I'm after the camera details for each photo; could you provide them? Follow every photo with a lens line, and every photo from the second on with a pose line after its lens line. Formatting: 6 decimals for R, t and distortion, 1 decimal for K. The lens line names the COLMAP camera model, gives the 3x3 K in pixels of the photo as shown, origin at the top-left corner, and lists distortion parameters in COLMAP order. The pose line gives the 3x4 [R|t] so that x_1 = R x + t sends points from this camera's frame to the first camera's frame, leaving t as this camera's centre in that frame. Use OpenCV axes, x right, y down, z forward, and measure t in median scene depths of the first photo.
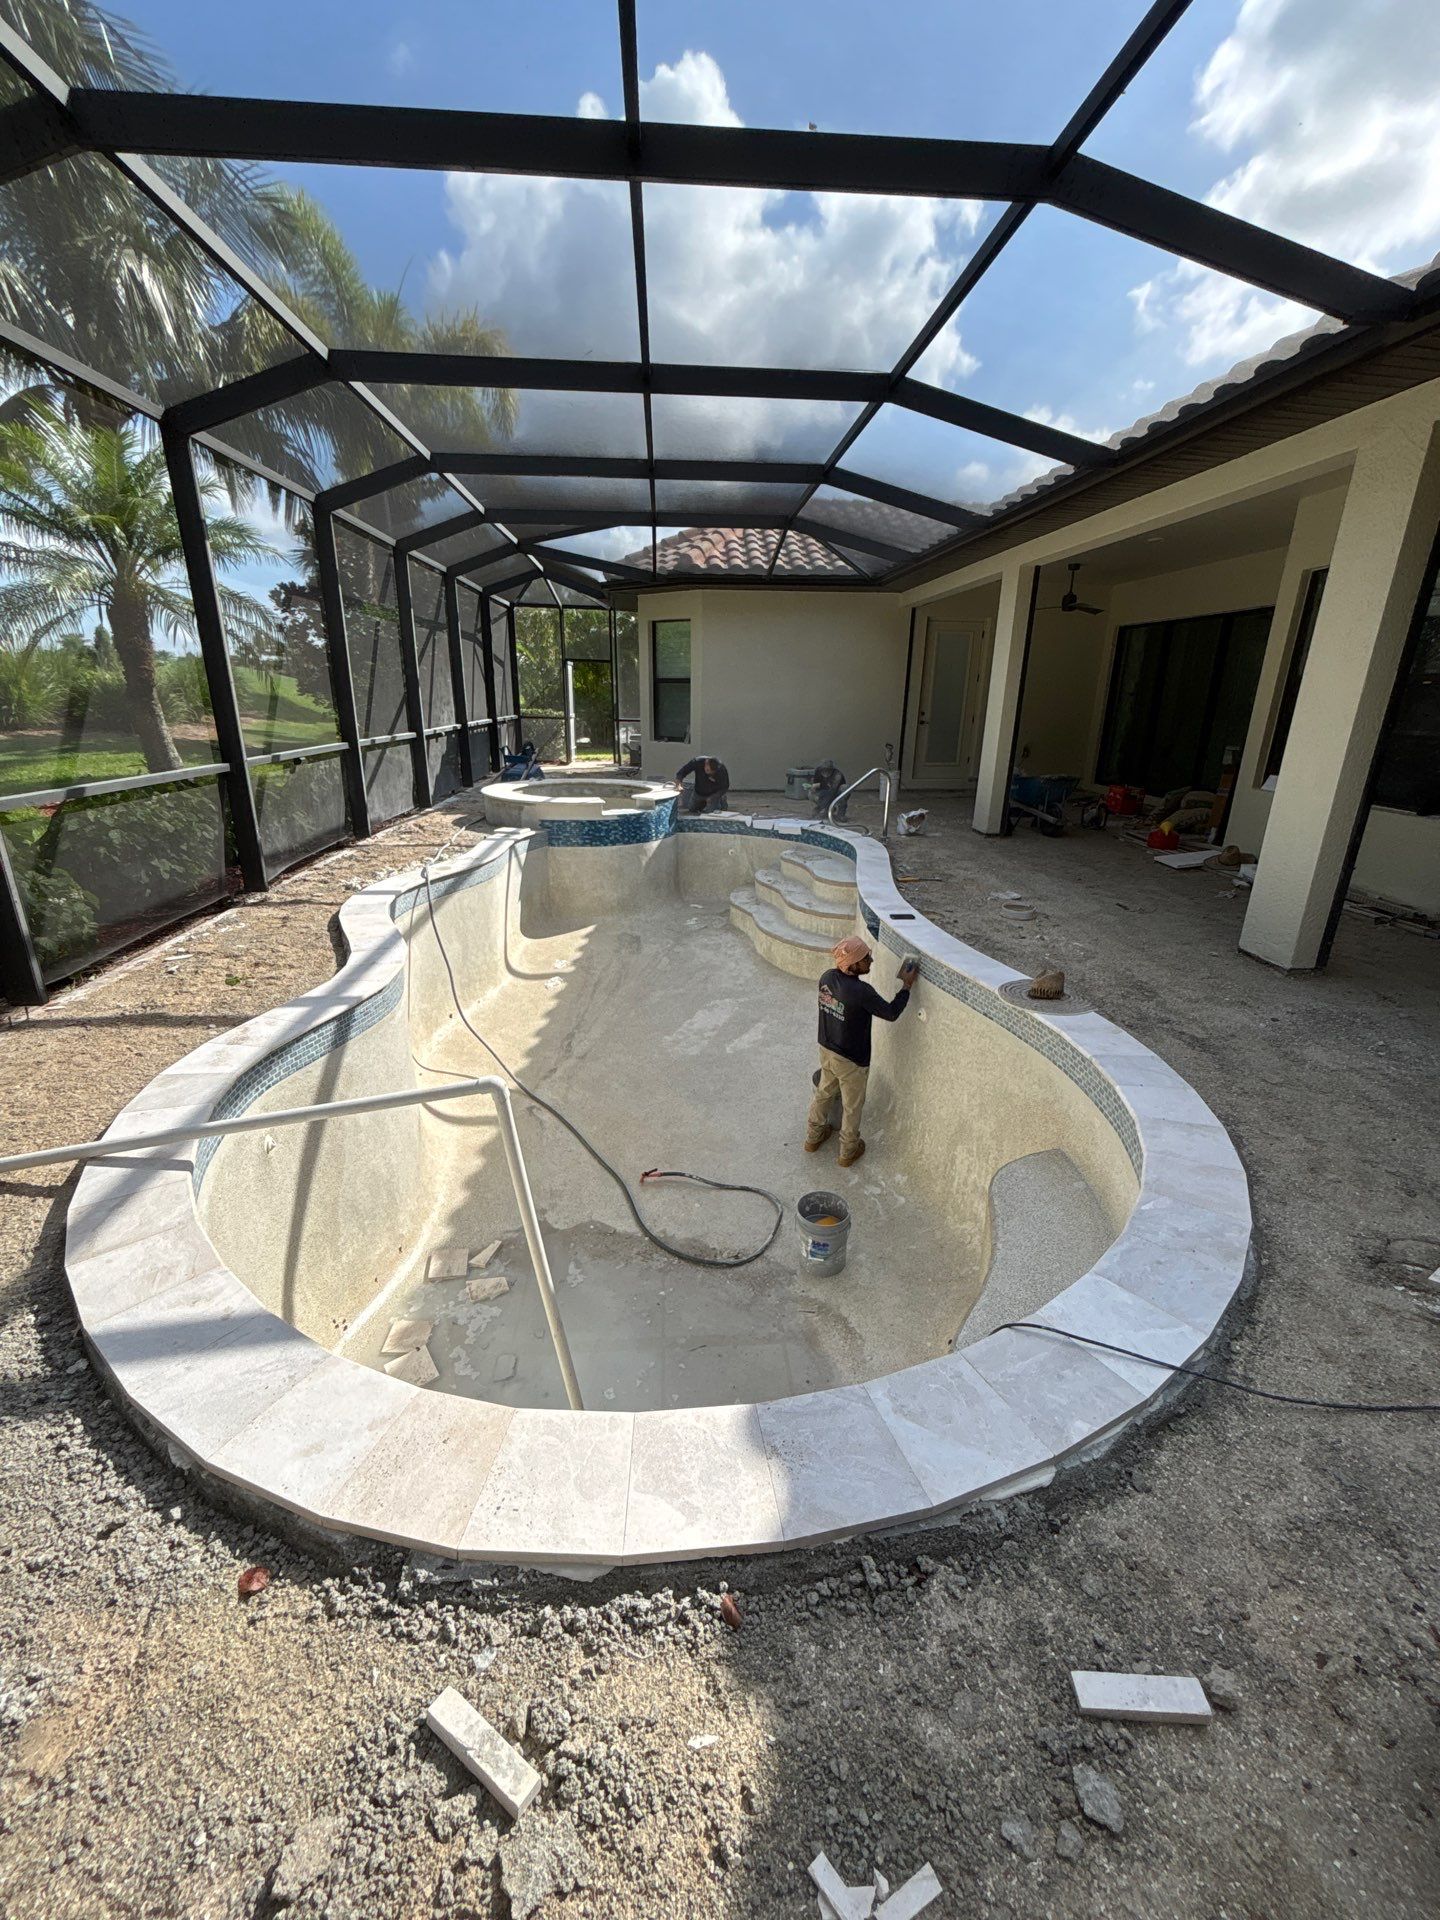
lens RADIAL K [[776.3, 0, 728.9], [0, 776.3, 953.8], [0, 0, 1]] dist [-0.000417, 0.003830]
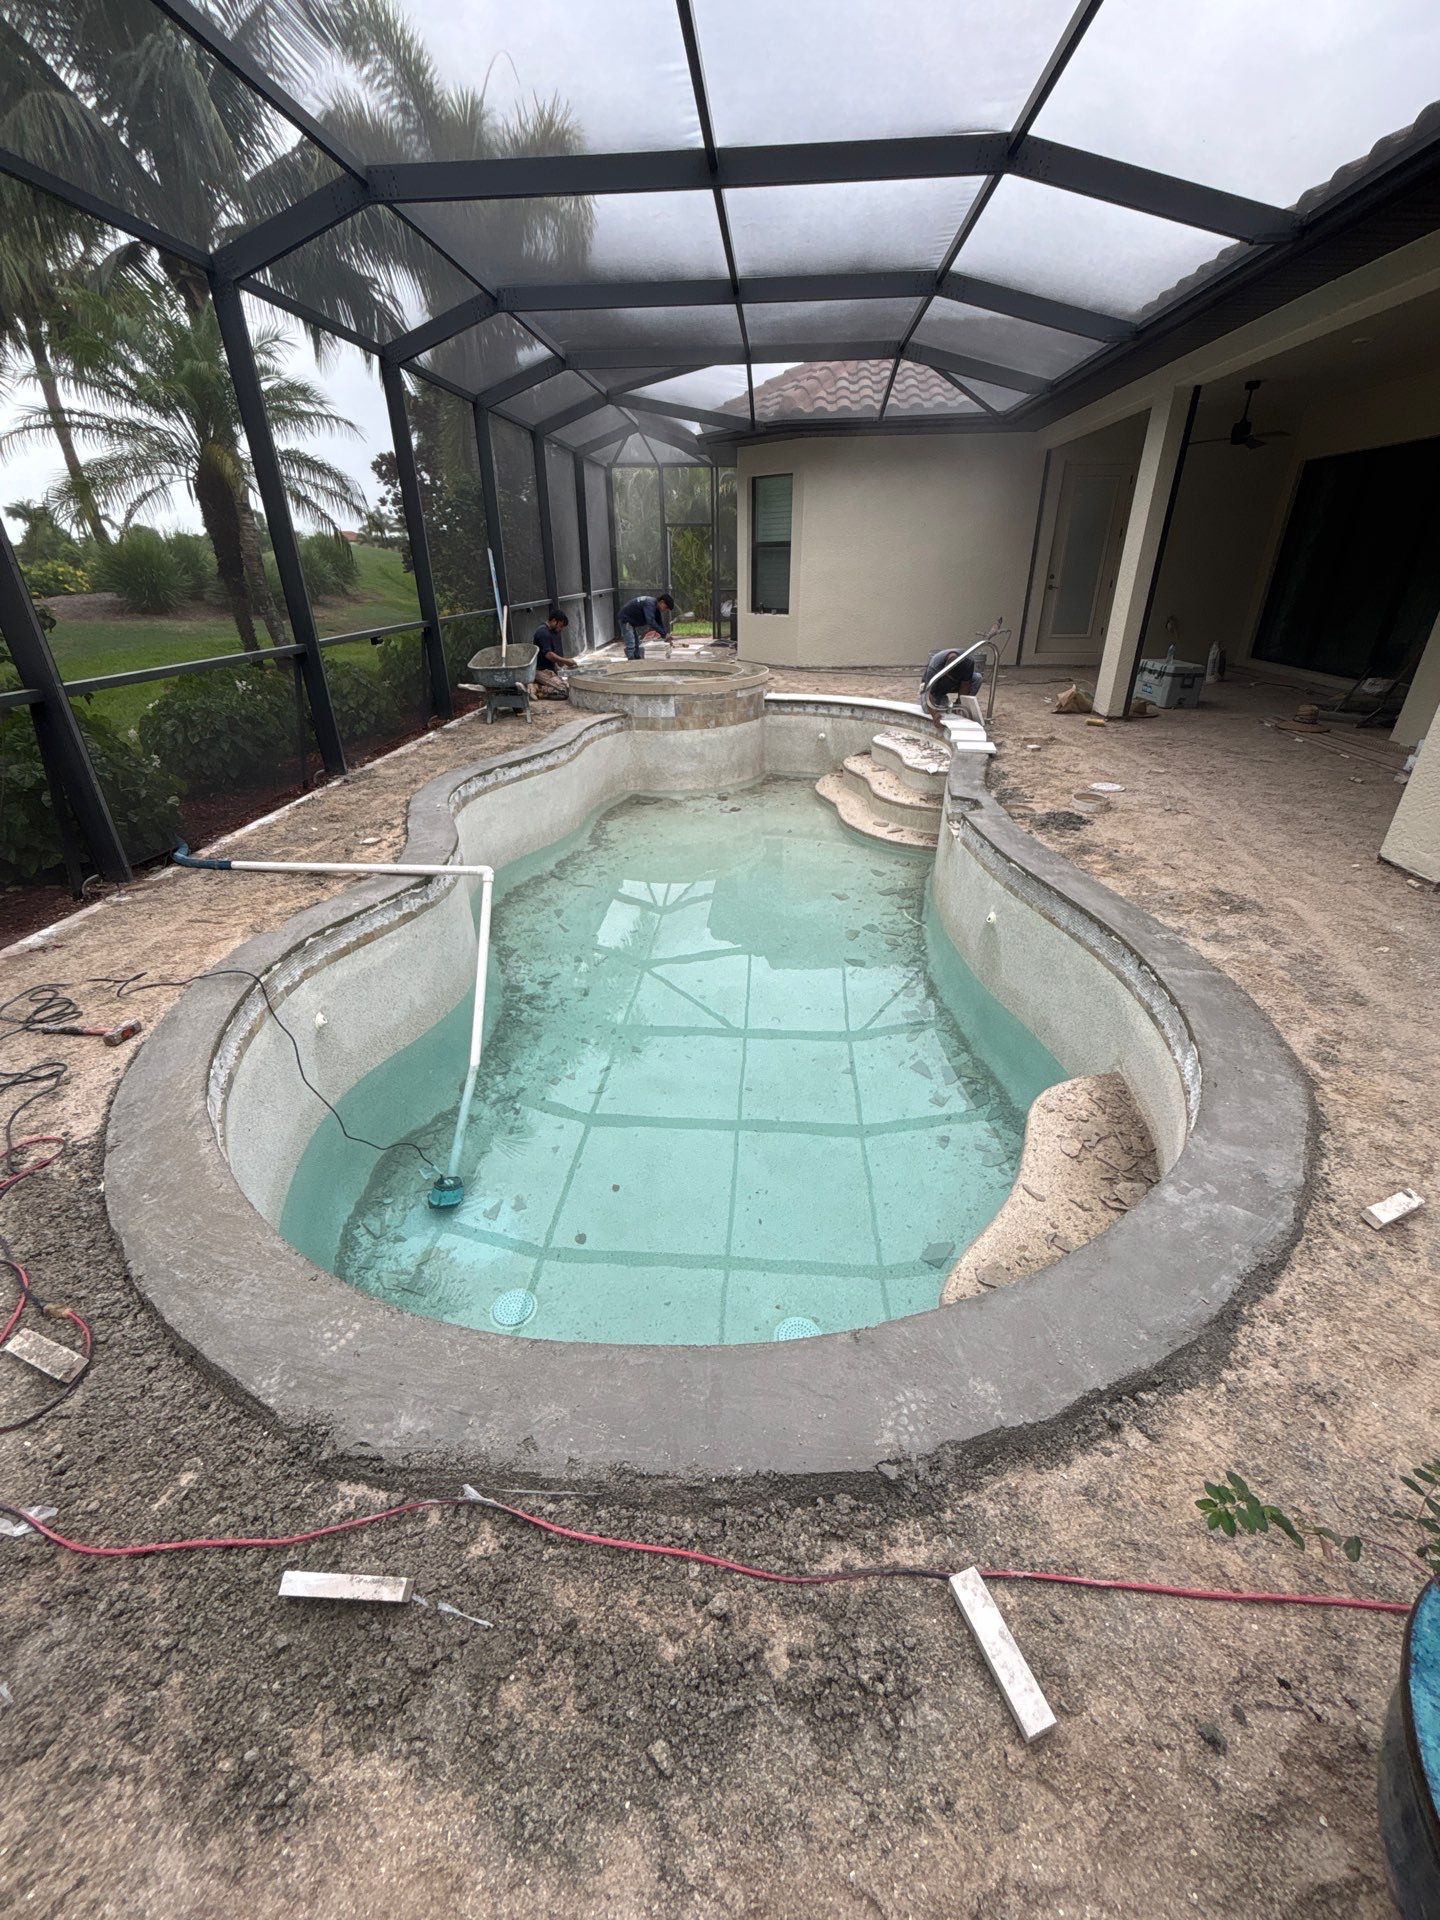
lens RADIAL K [[776.3, 0, 723.6], [0, 776.3, 949.9], [0, 0, 1]] dist [-0.000417, 0.003830]
pose [[0.988888, 0.045880, -0.141408, 0.040813], [-0.025903, 0.989812, 0.140007, -0.003333], [0.146391, -0.134789, 0.980001, 0.024661]]
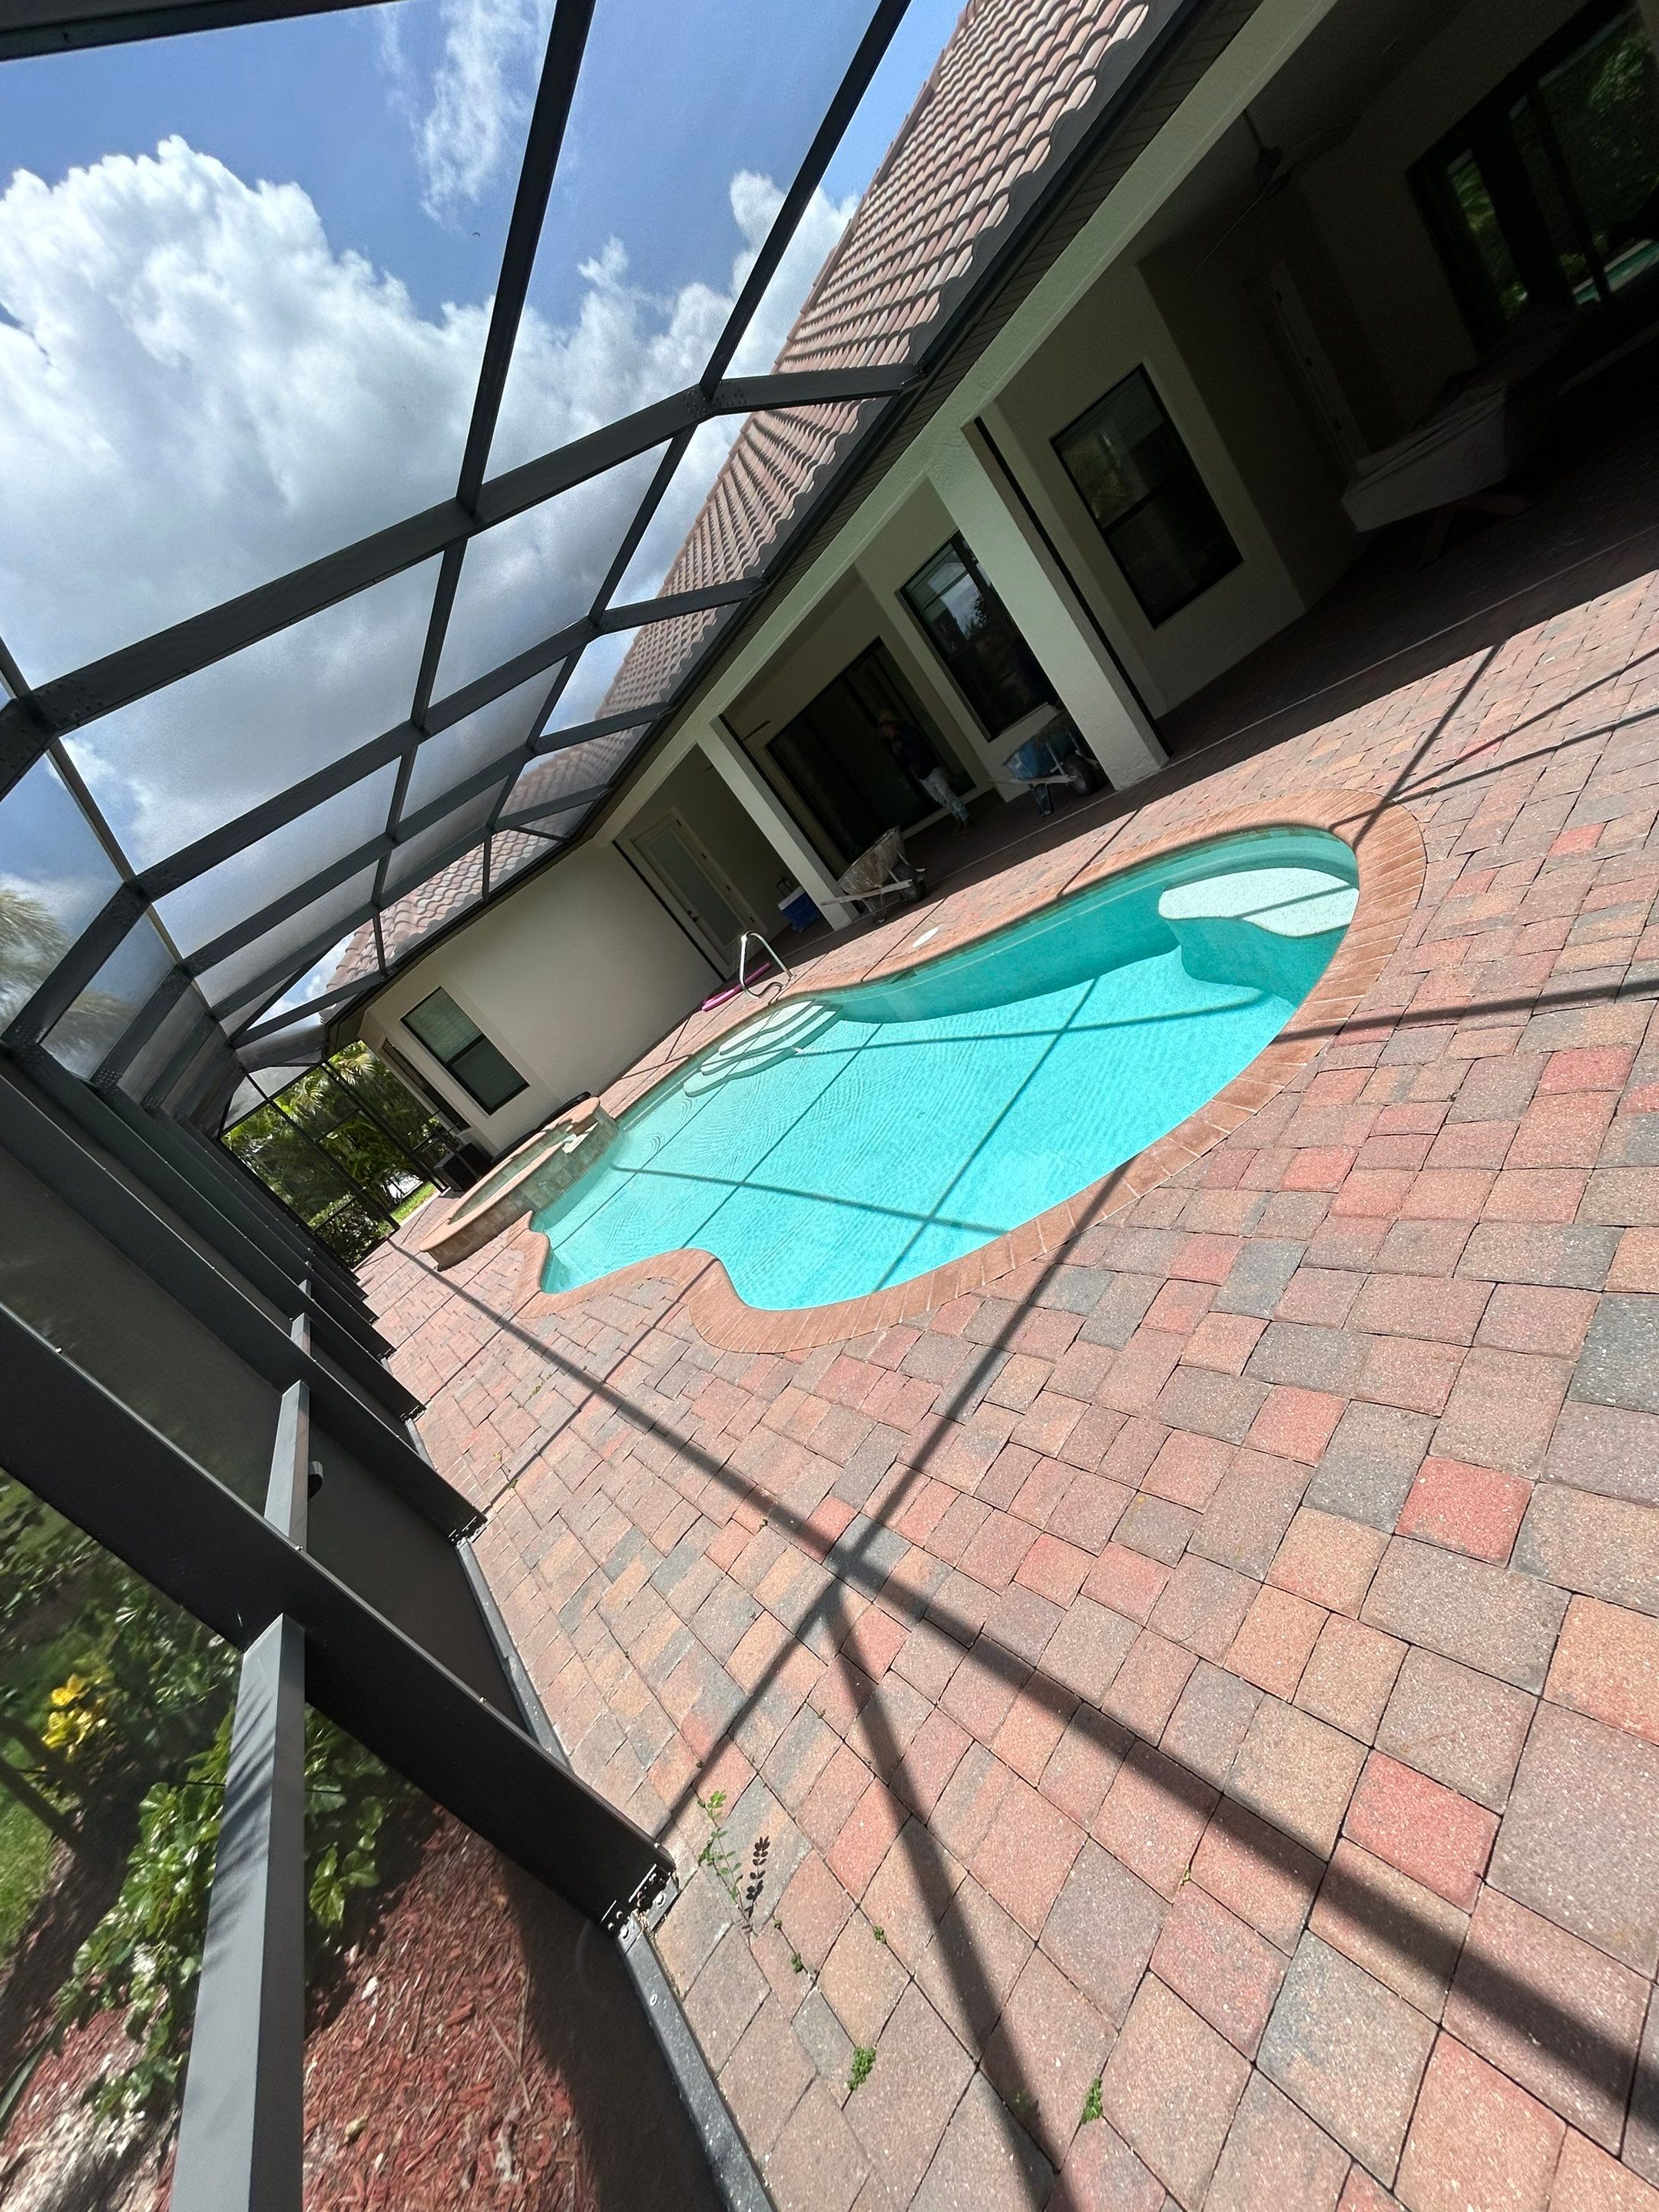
lens RADIAL K [[894.4, 0, 831.1], [0, 894.4, 1098.0], [0, 0, 1]] dist [-0.000417, 0.003830]
pose [[0.655157, -0.664998, 0.358535, -0.336376], [0.719479, 0.693967, -0.027569, 0.030116], [-0.230478, 0.276021, 0.933109, -0.081753]]
